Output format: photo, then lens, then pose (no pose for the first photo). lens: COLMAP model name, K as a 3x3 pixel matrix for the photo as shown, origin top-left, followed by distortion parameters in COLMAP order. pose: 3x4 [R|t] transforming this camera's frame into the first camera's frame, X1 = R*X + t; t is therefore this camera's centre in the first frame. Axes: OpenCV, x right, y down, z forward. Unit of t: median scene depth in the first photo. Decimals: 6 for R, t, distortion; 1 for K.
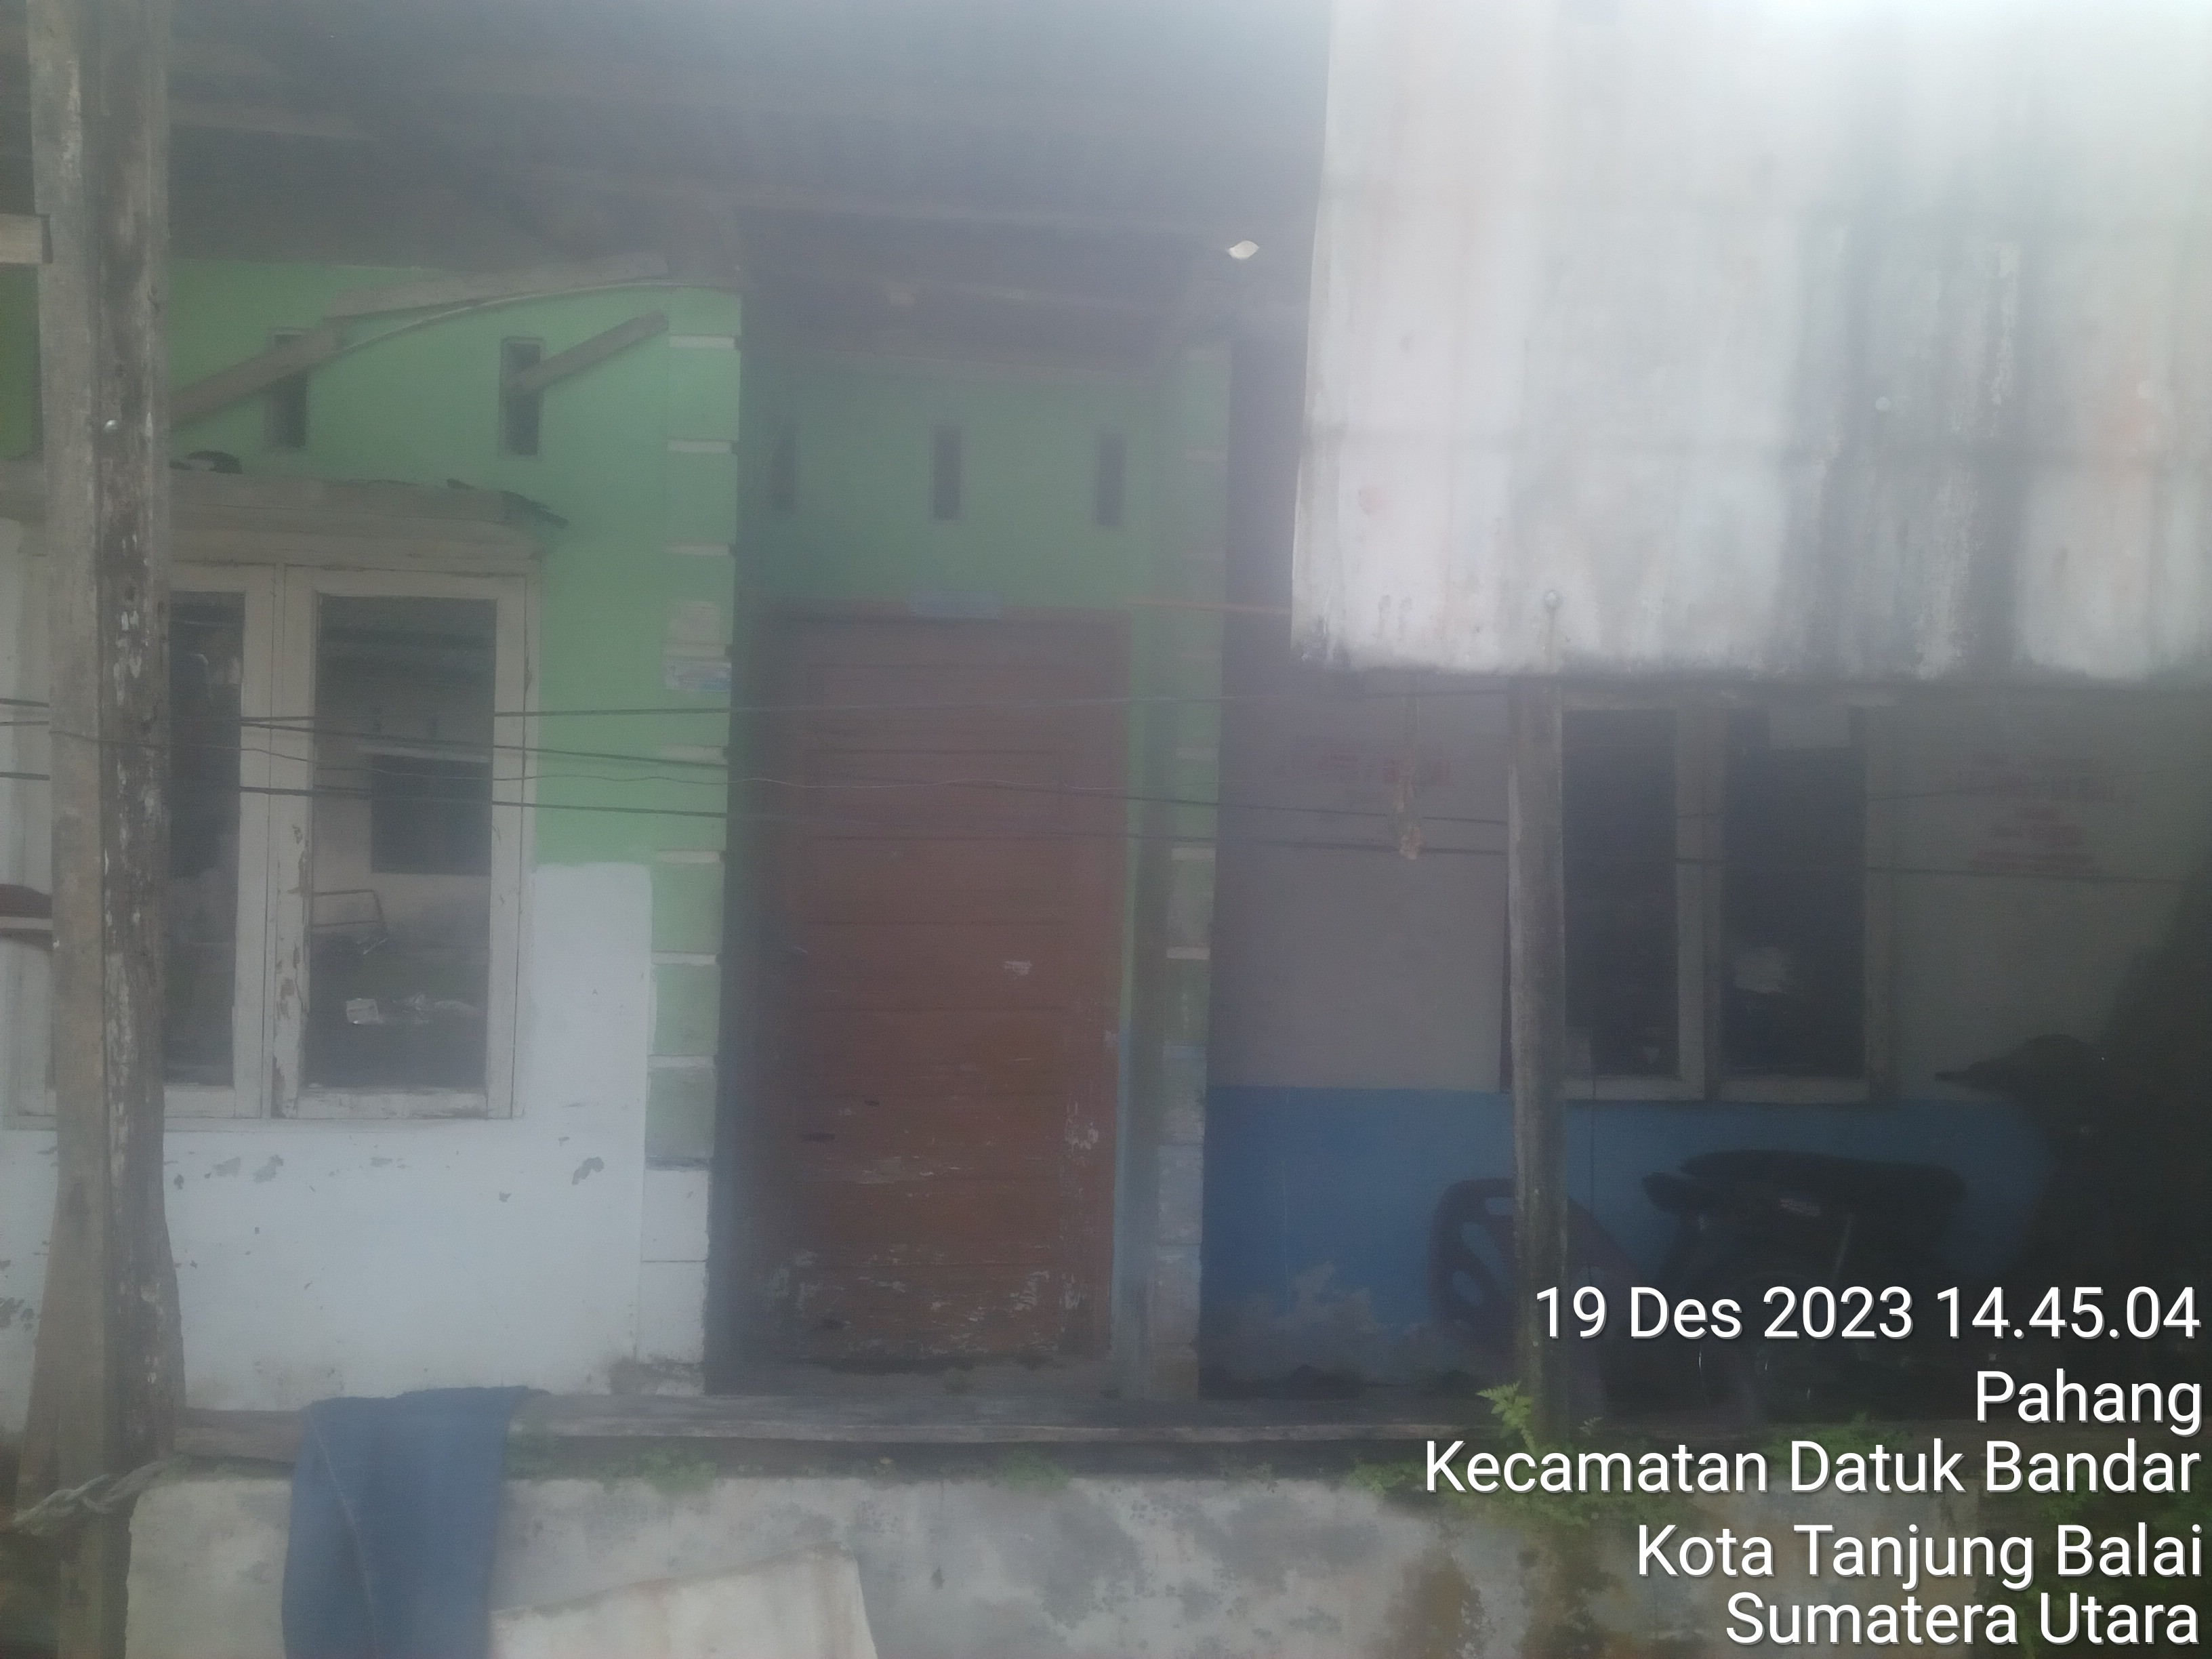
lens RADIAL K [[1838.3, 0, 1107.2], [0, 1838.3, 830.2], [0, 0, 1]] dist [0.099677, -0.151780]
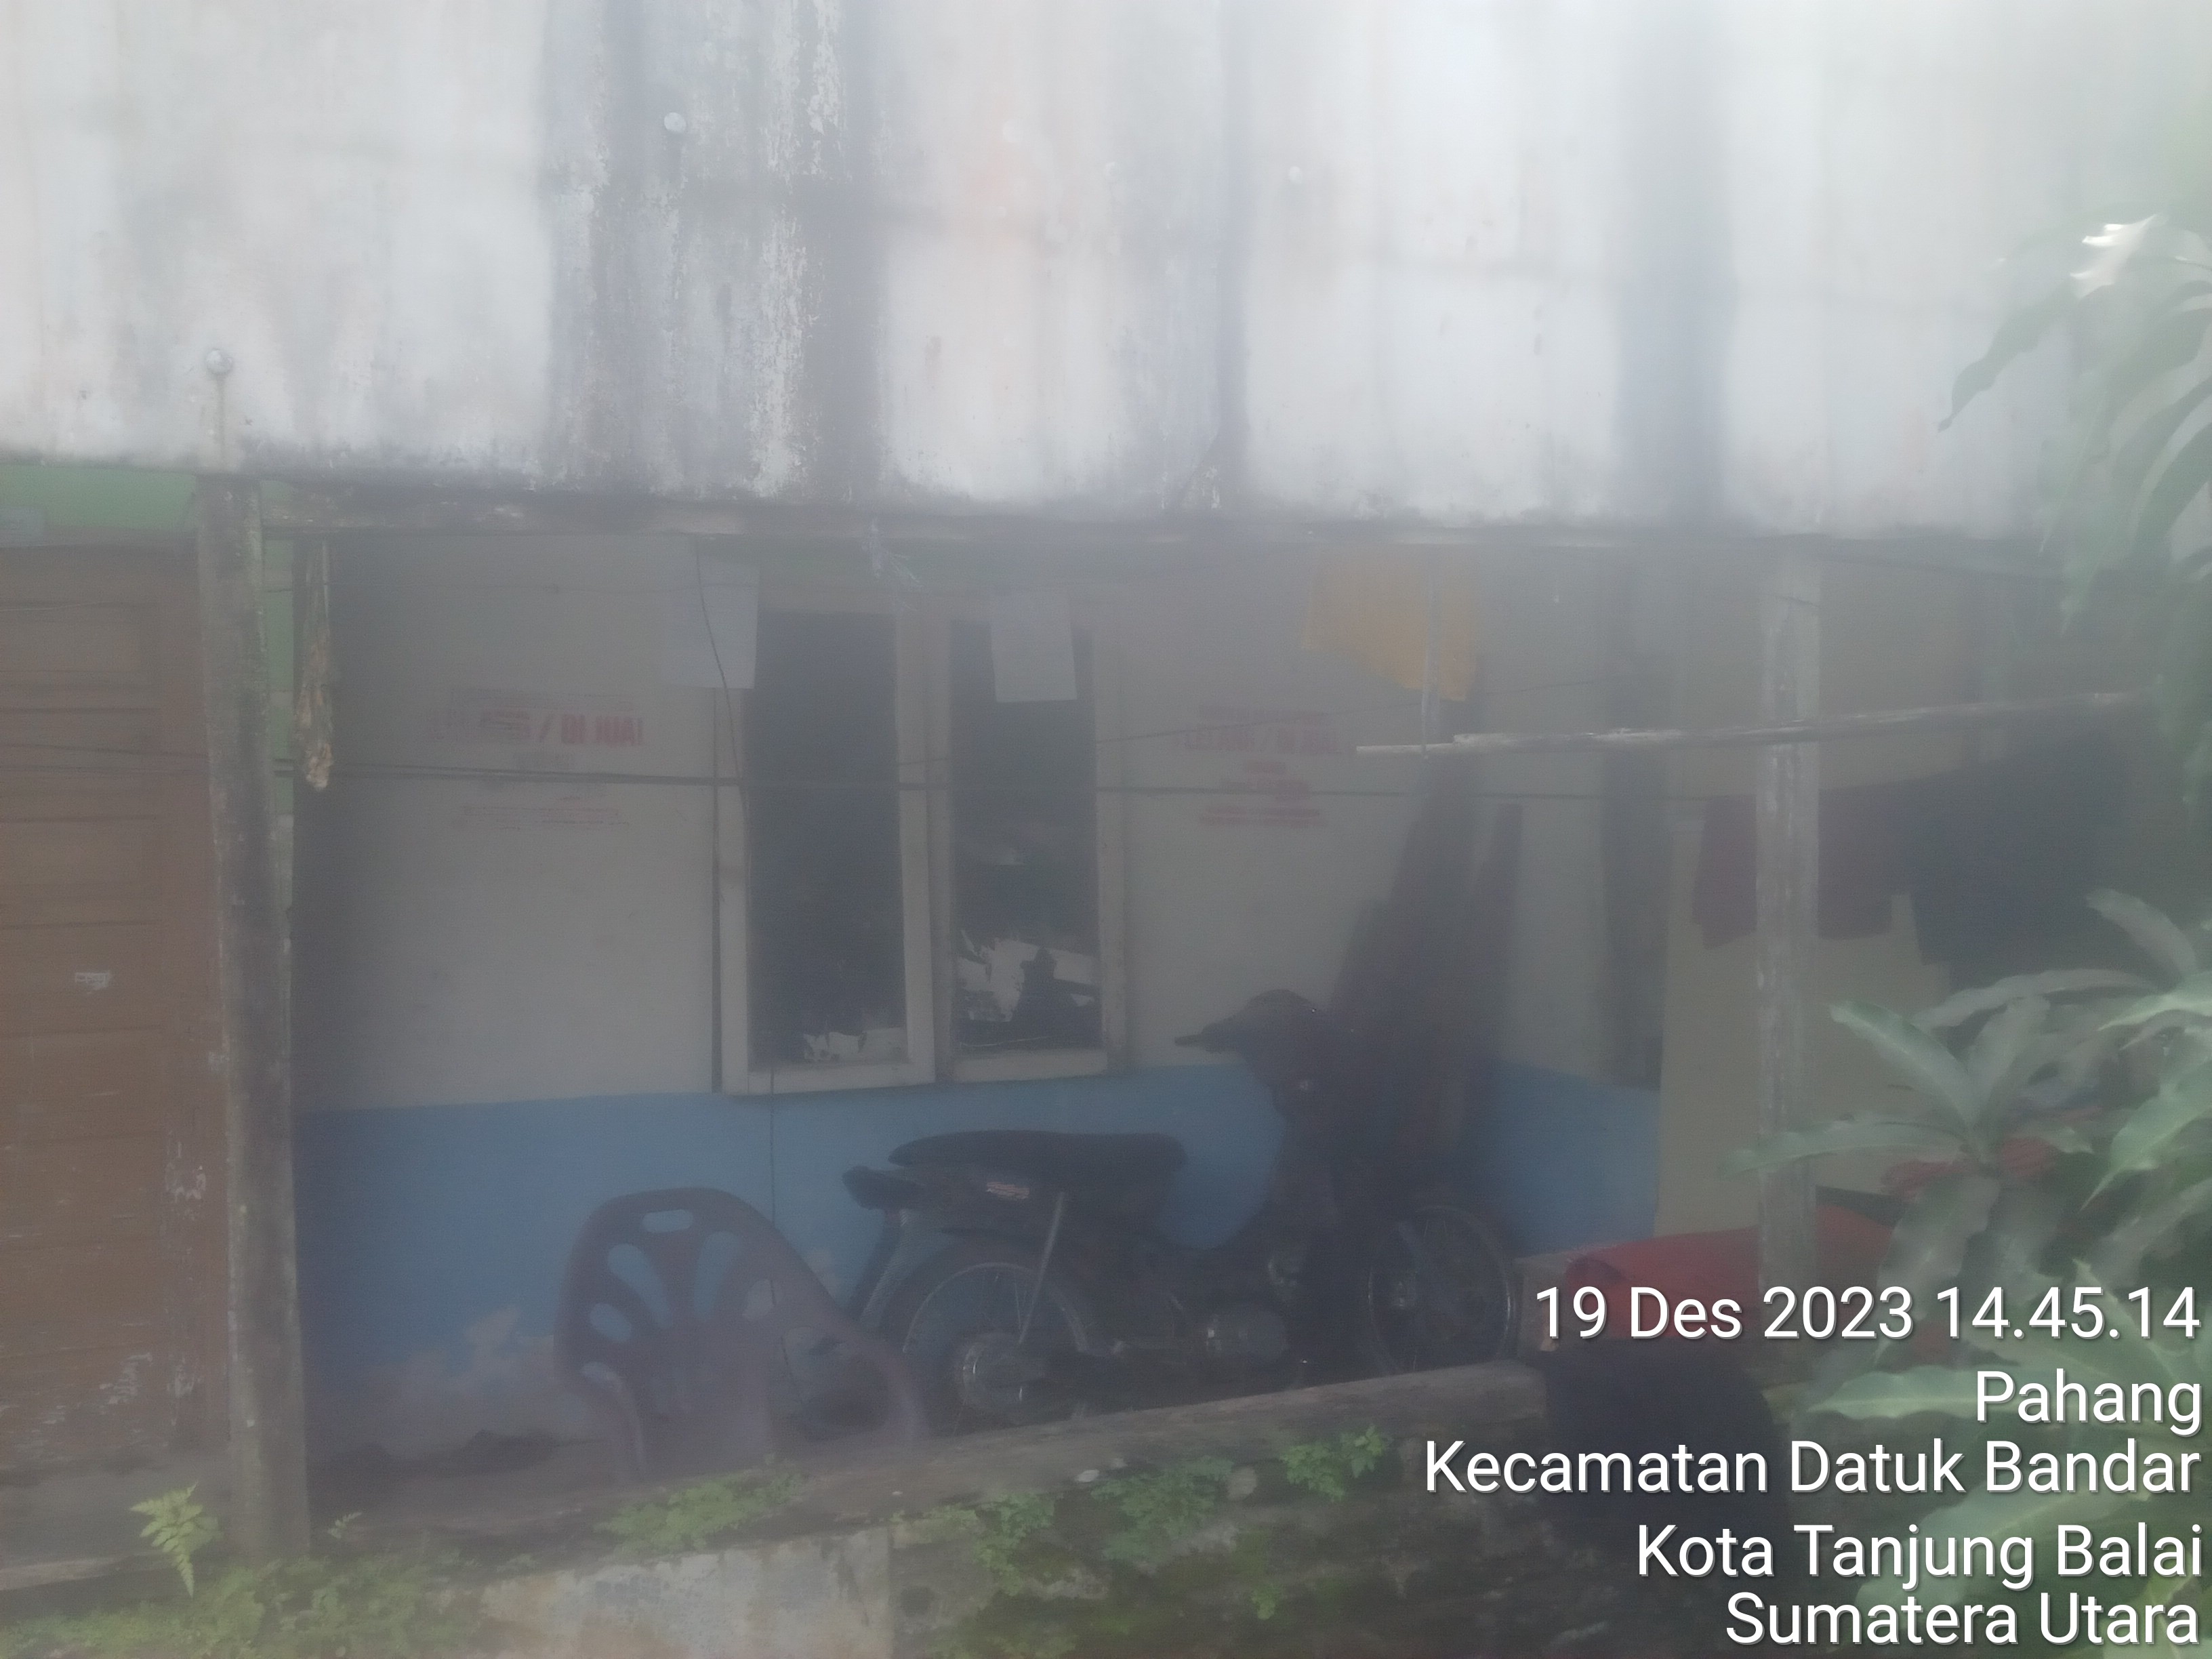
lens RADIAL K [[1838.3, 0, 1106.5], [0, 1838.3, 828.6], [0, 0, 1]] dist [0.099677, -0.151780]
pose [[0.959678, -0.027258, 0.279777, 0.177334], [0.030361, 0.999516, -0.006763, 0.032825], [-0.279458, 0.014984, 0.960041, 0.112756]]
